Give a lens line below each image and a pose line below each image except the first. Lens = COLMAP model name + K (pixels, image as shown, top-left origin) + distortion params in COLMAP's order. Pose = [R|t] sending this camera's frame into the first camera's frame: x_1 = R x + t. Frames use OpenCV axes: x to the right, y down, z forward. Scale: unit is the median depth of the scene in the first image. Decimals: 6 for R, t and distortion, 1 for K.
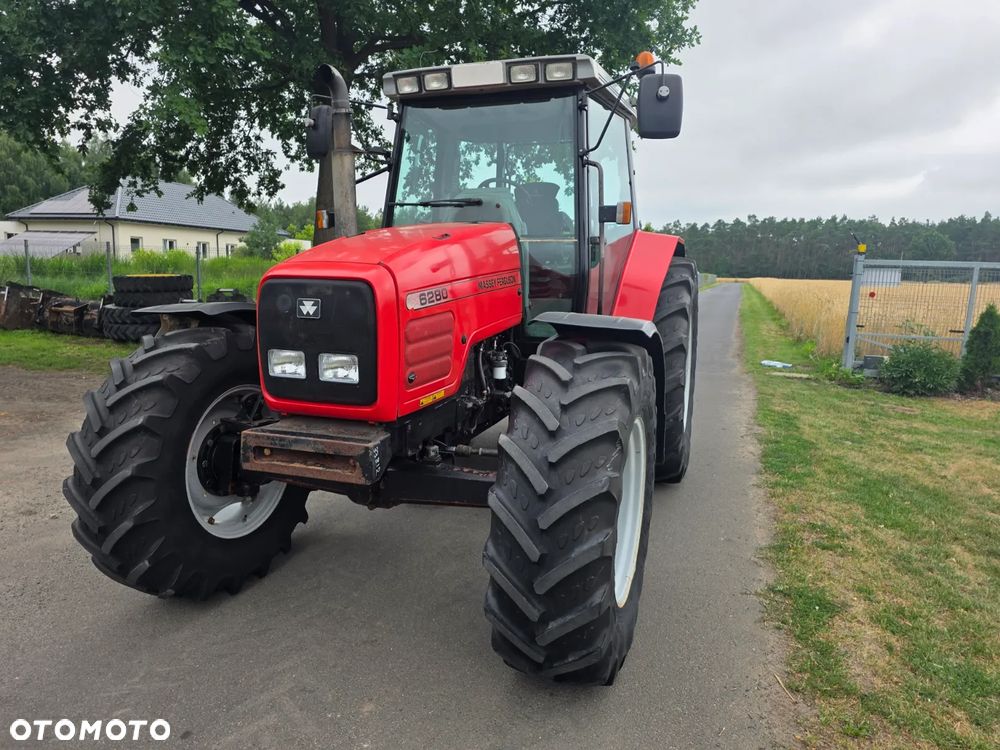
lens RADIAL K [[667.3, 0, 497.8], [0, 667.3, 375.5], [0, 0, 1]] dist [0.056004, -0.037911]
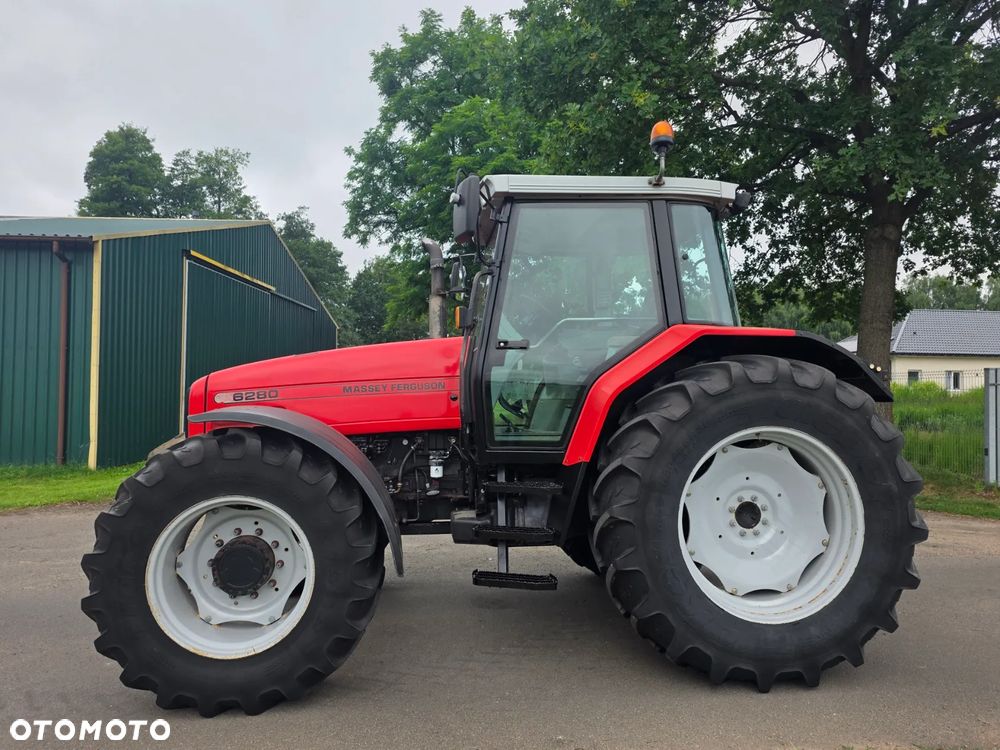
lens RADIAL K [[667.3, 0, 505.0], [0, 667.3, 377.5], [0, 0, 1]] dist [0.056004, -0.037911]
pose [[0.449544, -0.037291, -0.892480, 0.995198], [-0.136913, 0.984446, -0.110096, -0.049037], [0.882703, 0.171685, 0.437446, 0.578526]]
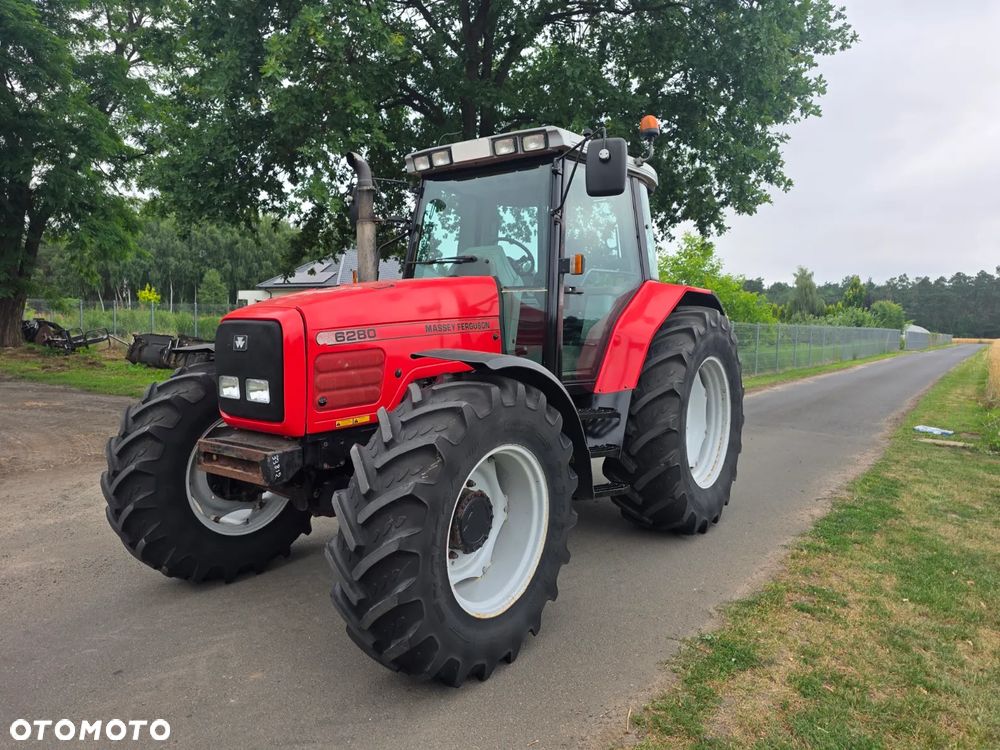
lens RADIAL K [[667.3, 0, 499.3], [0, 667.3, 371.1], [0, 0, 1]] dist [0.056004, -0.037911]
pose [[0.959017, 0.016547, -0.282864, 0.344407], [-0.043373, 0.995101, -0.088840, 0.028049], [0.280008, 0.097468, 0.955037, -0.044425]]
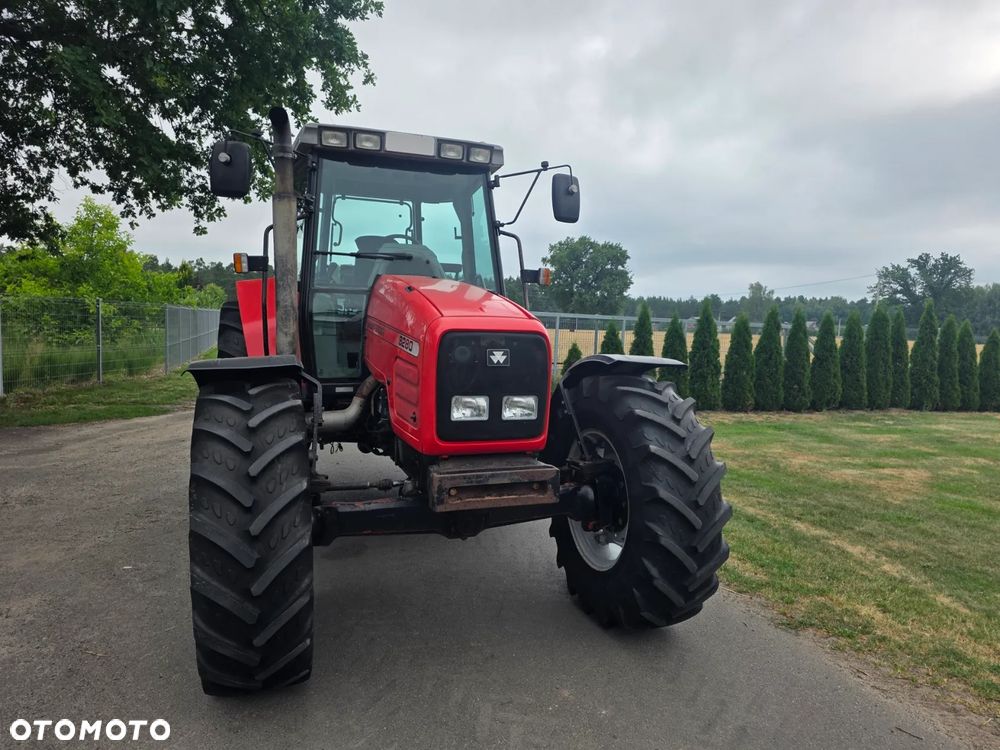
lens RADIAL K [[667.3, 0, 503.5], [0, 667.3, 380.2], [0, 0, 1]] dist [0.056004, -0.037911]
pose [[0.771301, -0.052169, 0.634328, -0.628291], [0.085670, 0.996075, -0.022249, -0.022113], [-0.630678, 0.071503, 0.772743, 0.075953]]
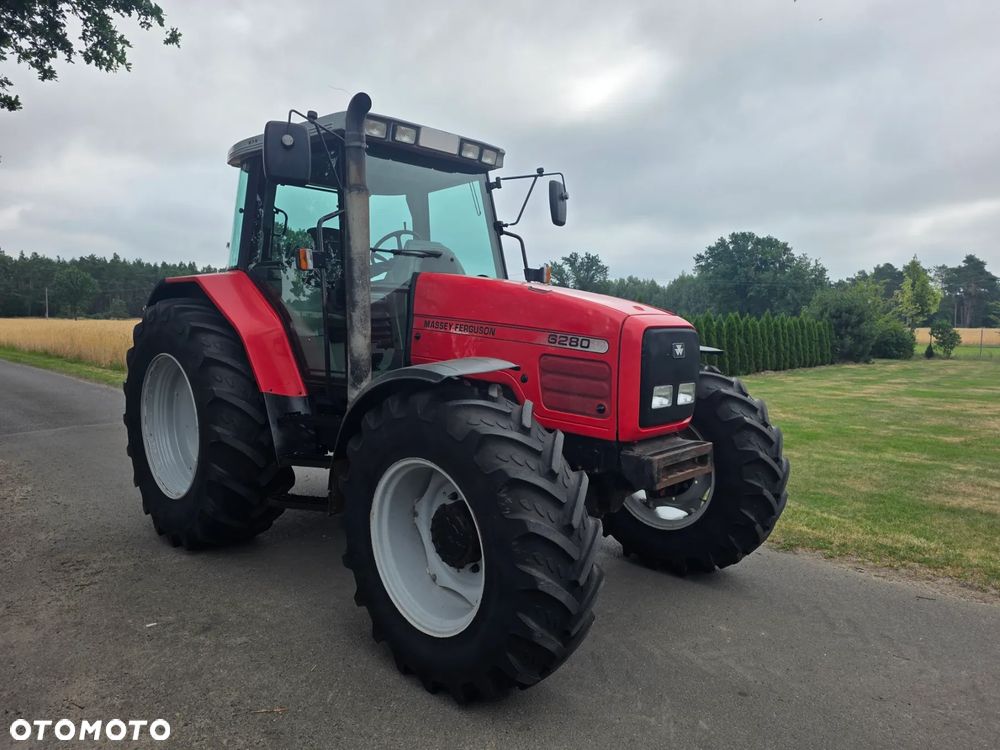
lens RADIAL K [[667.3, 0, 508.1], [0, 667.3, 378.3], [0, 0, 1]] dist [0.056004, -0.037911]
pose [[0.399963, -0.095475, 0.911545, -1.015274], [0.139487, 0.989315, 0.042417, -0.092840], [-0.905855, 0.110183, 0.409007, 0.487396]]
